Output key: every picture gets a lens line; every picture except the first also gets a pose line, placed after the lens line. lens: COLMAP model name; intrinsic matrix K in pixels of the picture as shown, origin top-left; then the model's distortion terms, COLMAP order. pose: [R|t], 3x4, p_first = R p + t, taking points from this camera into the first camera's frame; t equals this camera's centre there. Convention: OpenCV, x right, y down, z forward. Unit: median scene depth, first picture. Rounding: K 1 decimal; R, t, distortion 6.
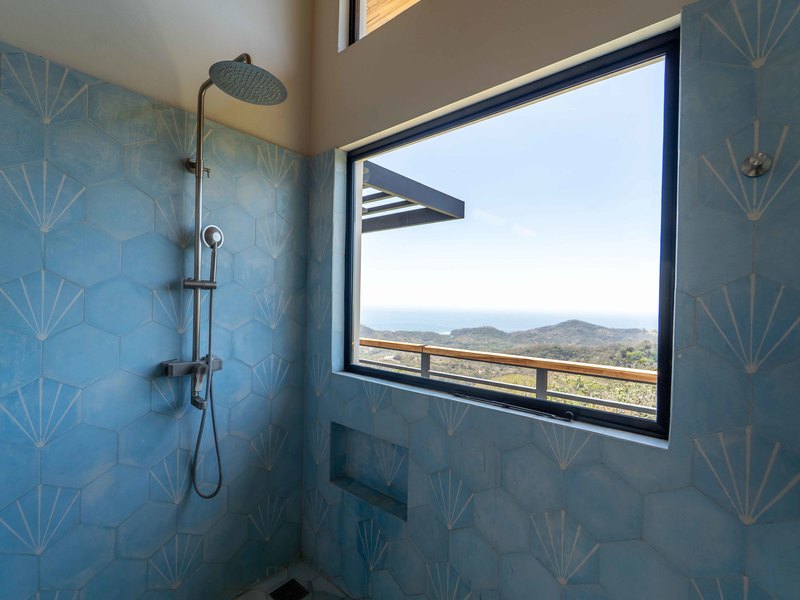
lens RADIAL K [[365.7, 0, 404.4], [0, 365.7, 302.6], [0, 0, 1]] dist [0.004112, -0.001356]
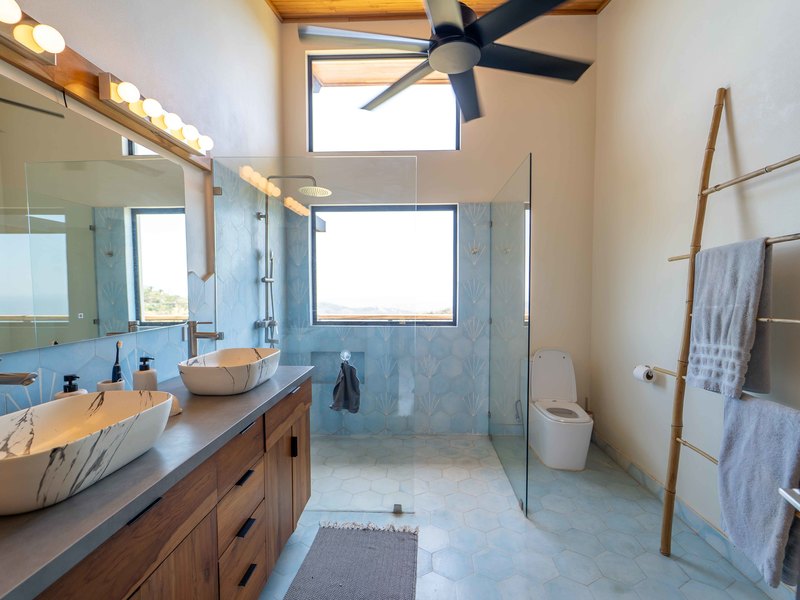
lens RADIAL K [[365.7, 0, 407.5], [0, 365.7, 303.0], [0, 0, 1]] dist [0.004112, -0.001356]
pose [[0.785094, -0.045691, 0.617689, -1.157079], [0.018468, 0.998559, 0.050391, -0.013449], [-0.619102, -0.028154, 0.784806, -0.930636]]
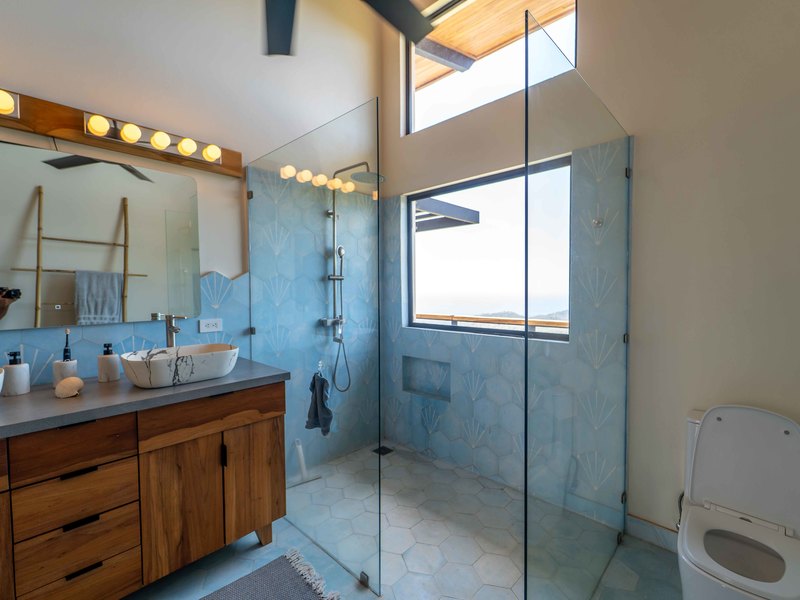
lens RADIAL K [[365.7, 0, 404.2], [0, 365.7, 300.0], [0, 0, 1]] dist [0.004112, -0.001356]
pose [[0.998337, -0.025700, -0.051593, -0.116937], [0.027148, 0.999252, 0.027548, 0.022185], [0.050847, -0.028903, 0.998288, -0.842474]]
